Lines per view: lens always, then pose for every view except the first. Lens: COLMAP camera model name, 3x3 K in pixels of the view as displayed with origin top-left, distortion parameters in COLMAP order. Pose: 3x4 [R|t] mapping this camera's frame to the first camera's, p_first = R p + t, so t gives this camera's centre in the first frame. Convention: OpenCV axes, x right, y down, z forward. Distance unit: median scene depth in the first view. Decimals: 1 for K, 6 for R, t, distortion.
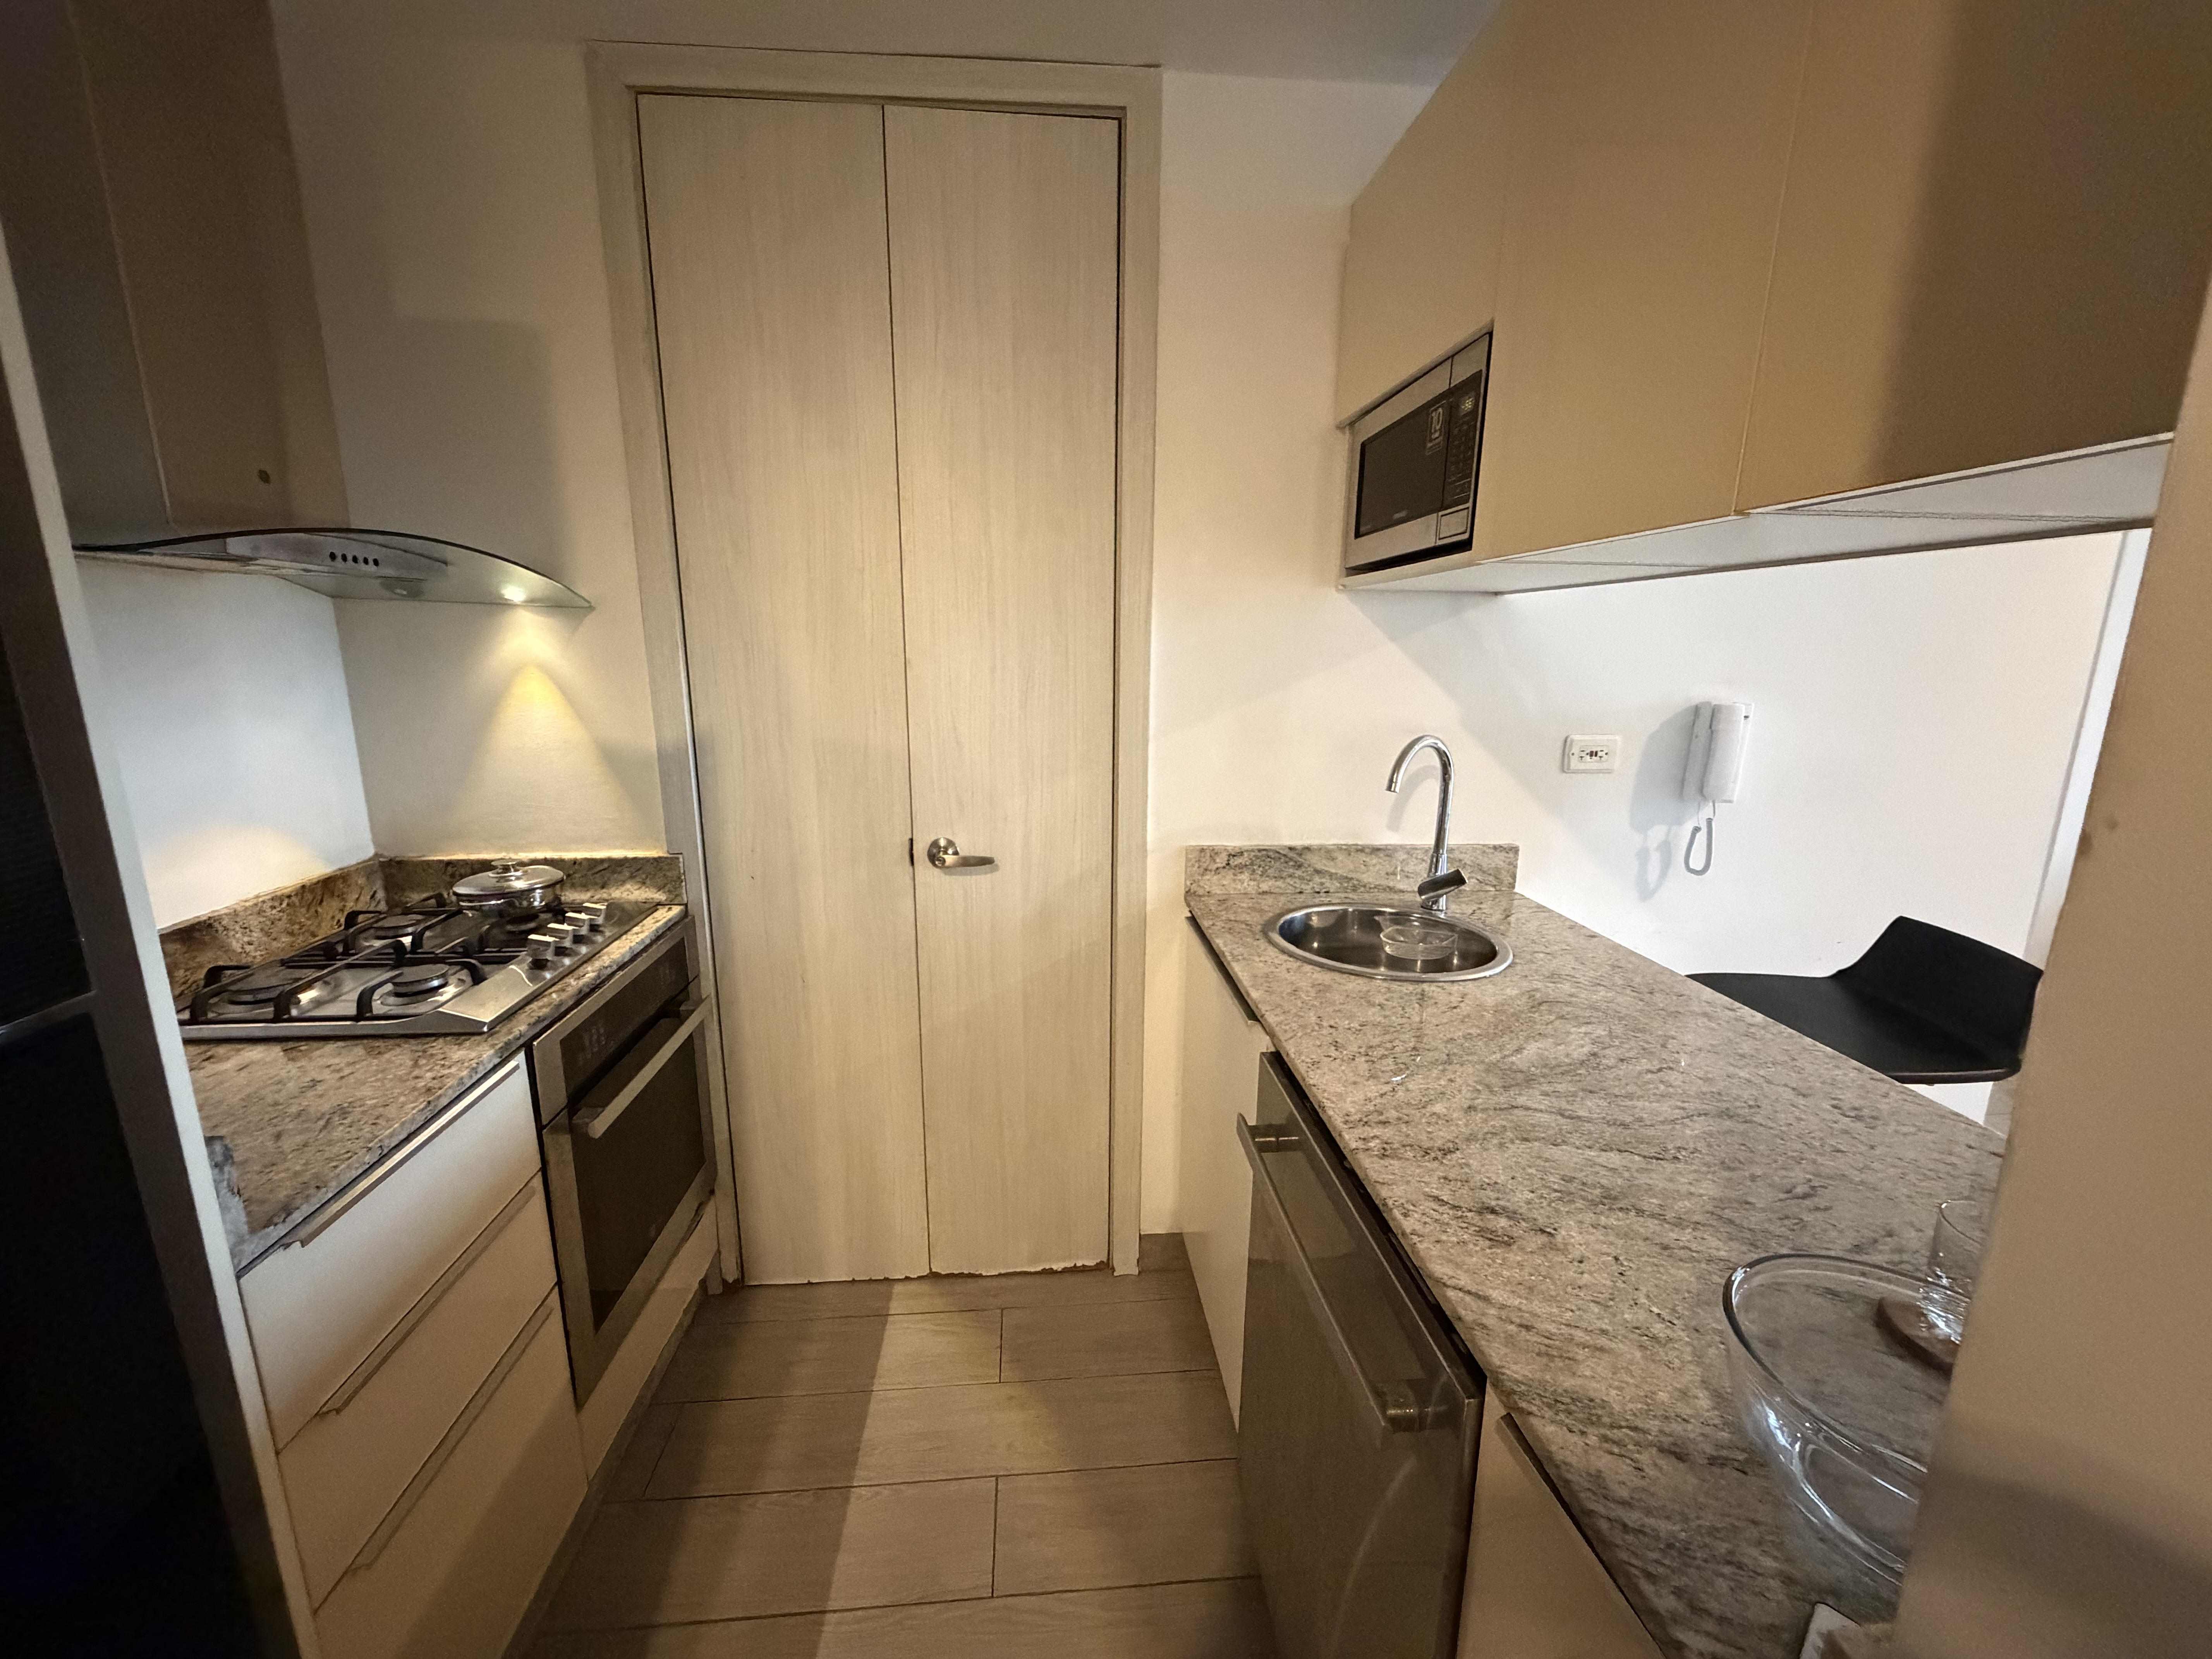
lens RADIAL K [[883.8, 0, 1101.6], [0, 883.8, 828.6], [0, 0, 1]] dist [0.000055, 0.000011]
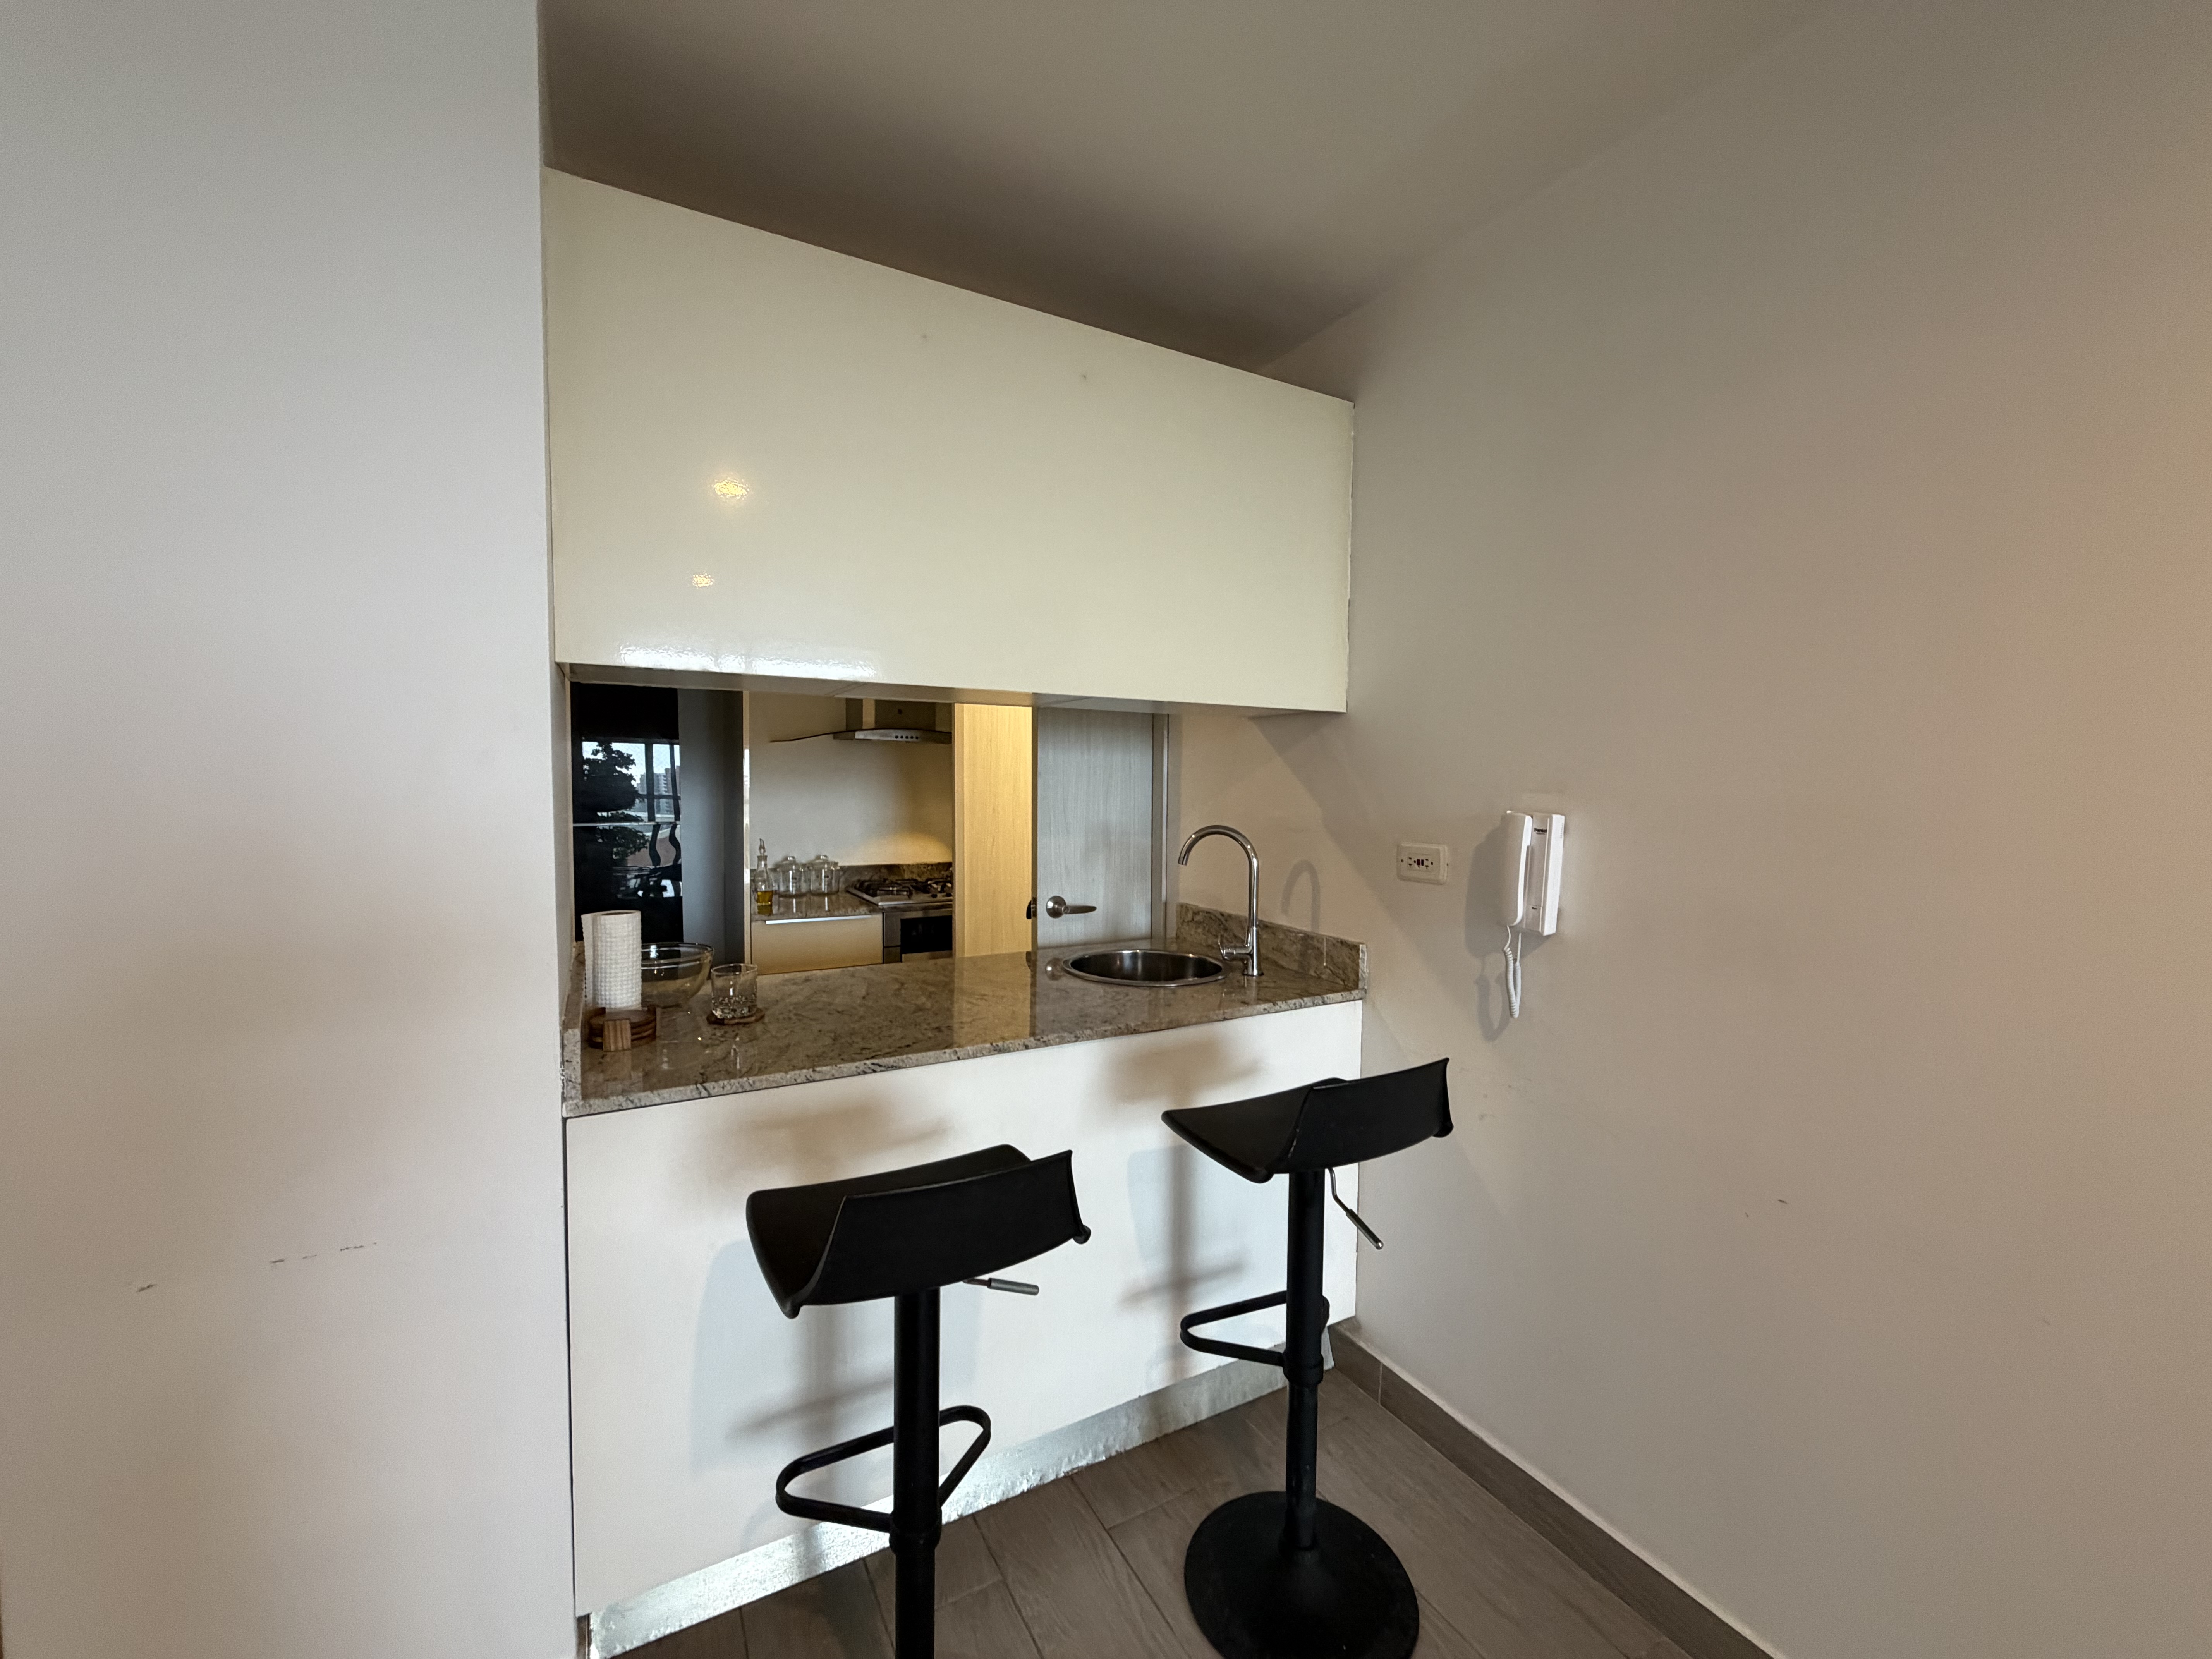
lens RADIAL K [[883.8, 0, 1104.6], [0, 883.8, 838.2], [0, 0, 1]] dist [0.000055, 0.000011]
pose [[0.418489, 0.053372, -0.906652, 1.296307], [-0.194103, 0.980463, -0.031876, -0.012309], [0.887238, 0.189323, 0.420672, 0.278902]]
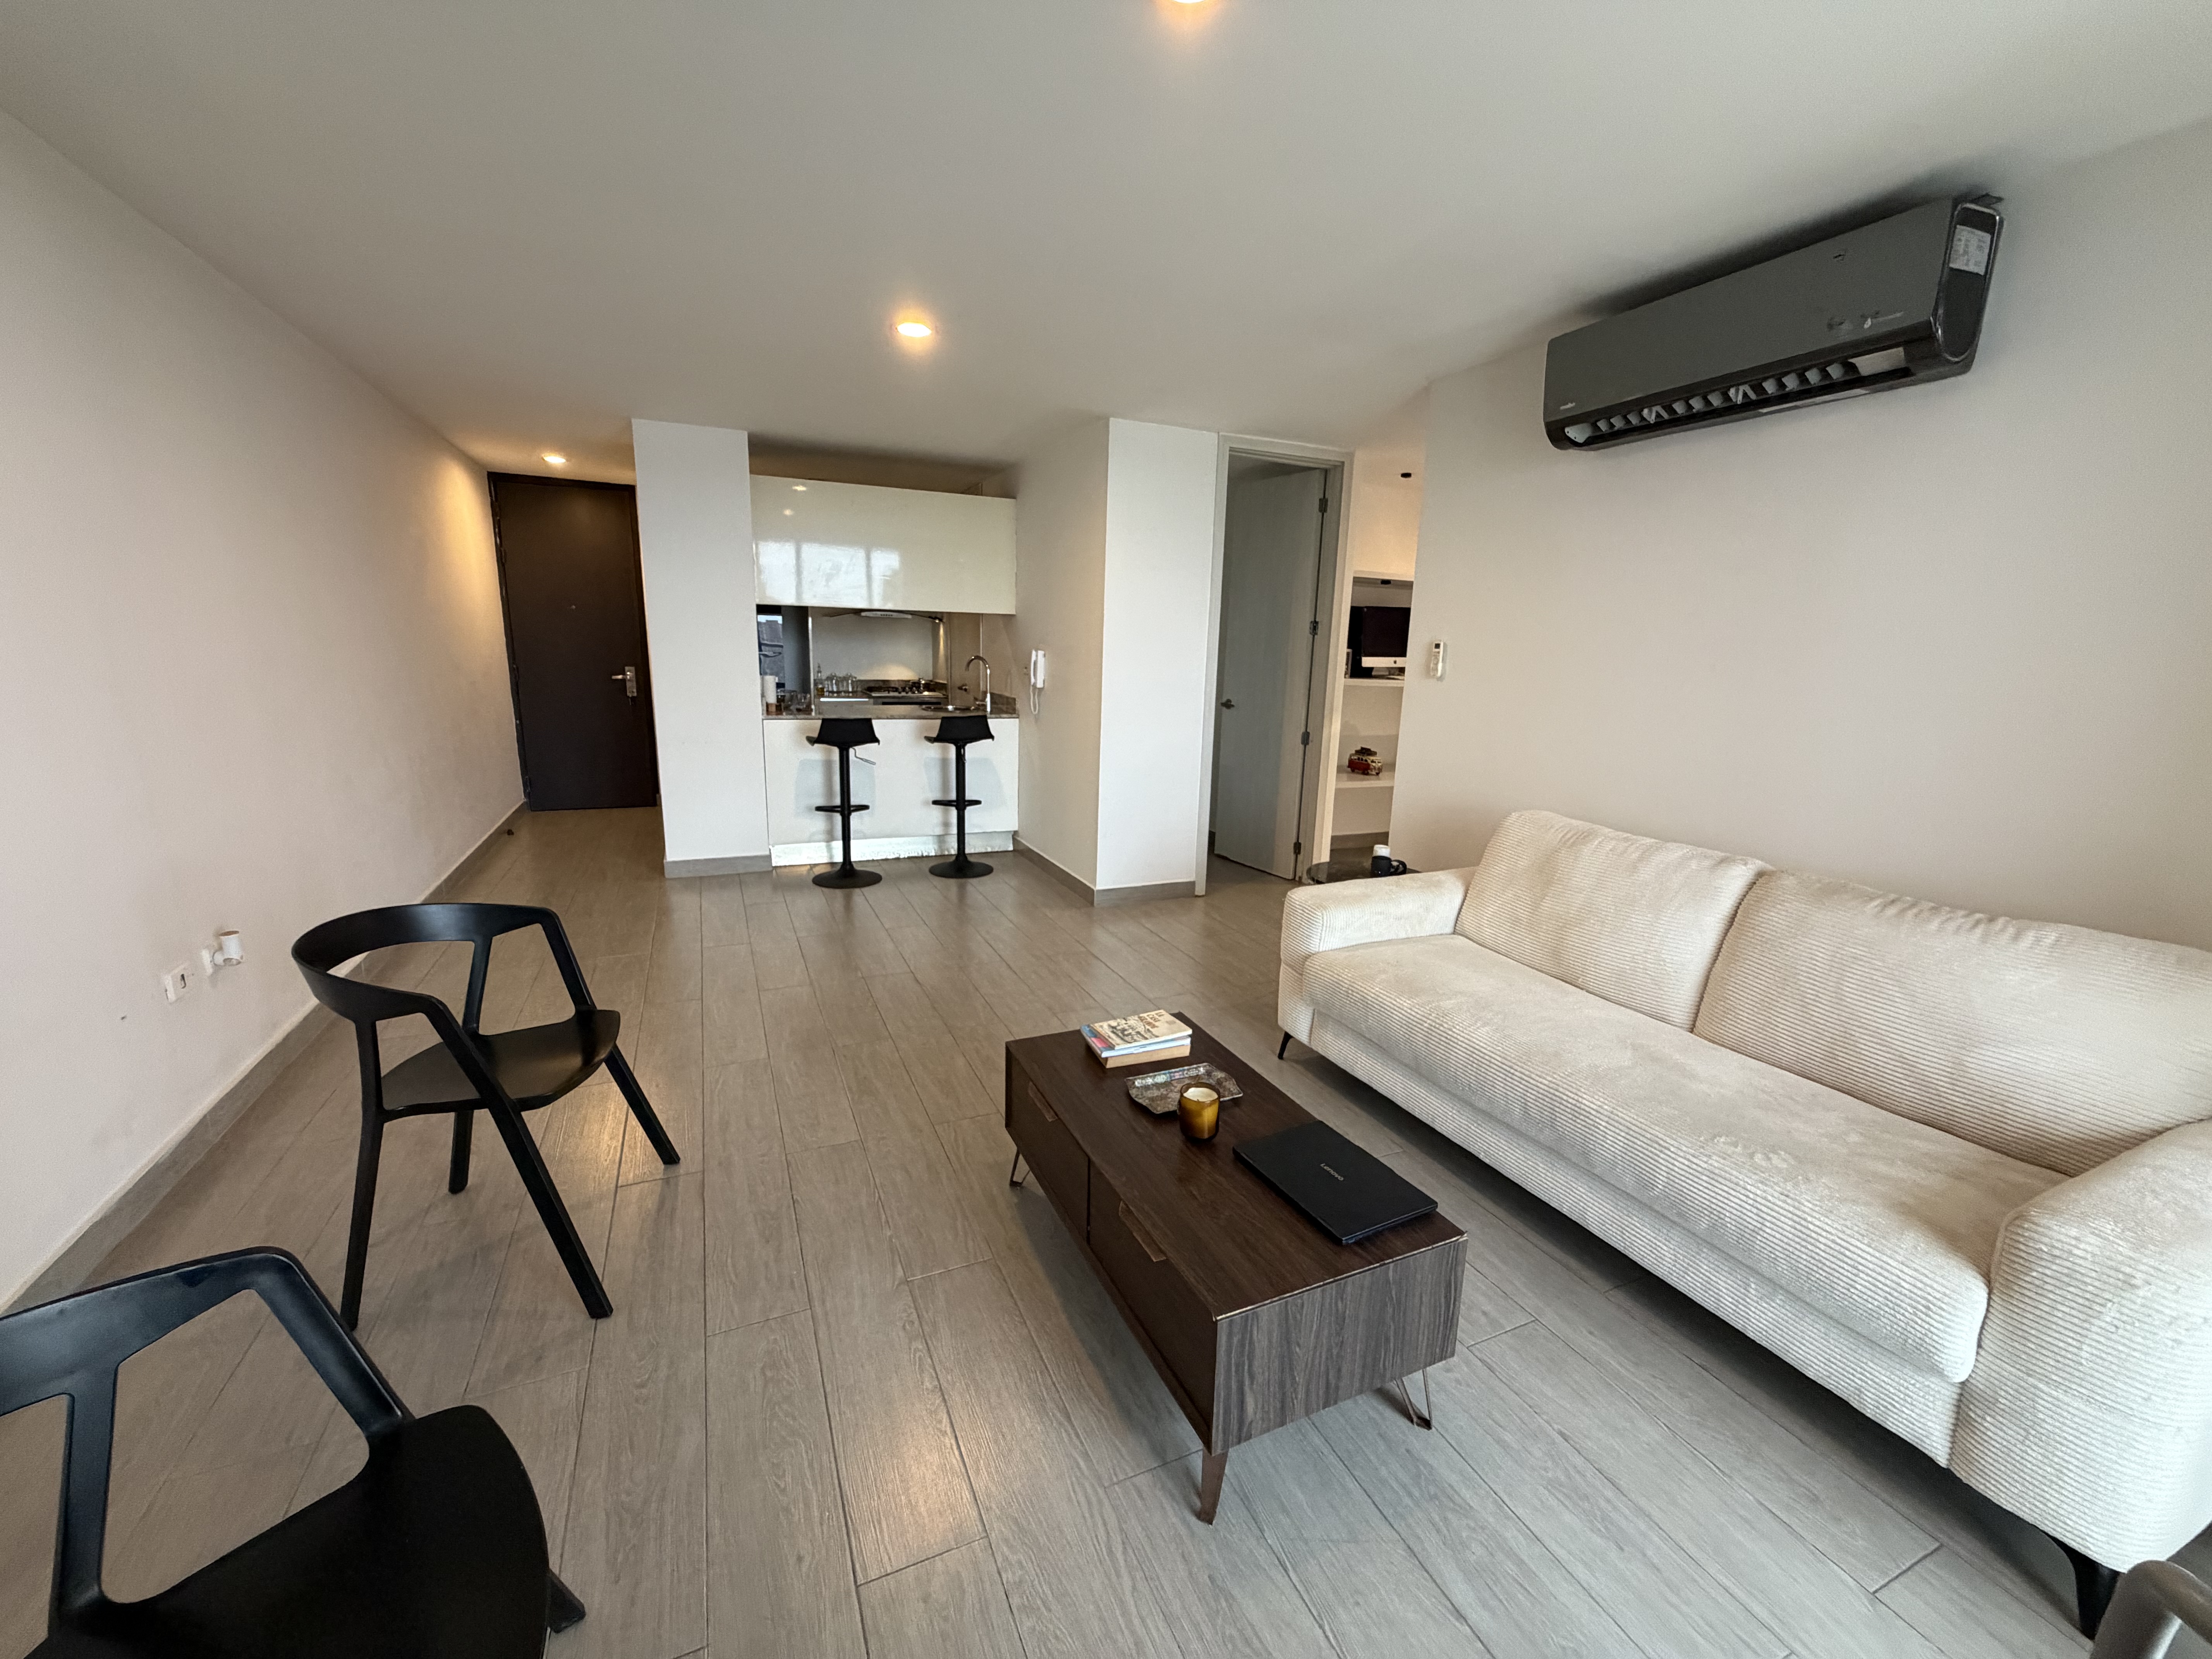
lens RADIAL K [[883.8, 0, 1098.3], [0, 883.8, 822.8], [0, 0, 1]] dist [0.000055, 0.000011]
pose [[0.325811, 0.190203, -0.926105, 3.516089], [-0.217201, 0.968412, 0.122479, 0.000722], [0.920147, 0.161246, 0.356832, 0.266919]]
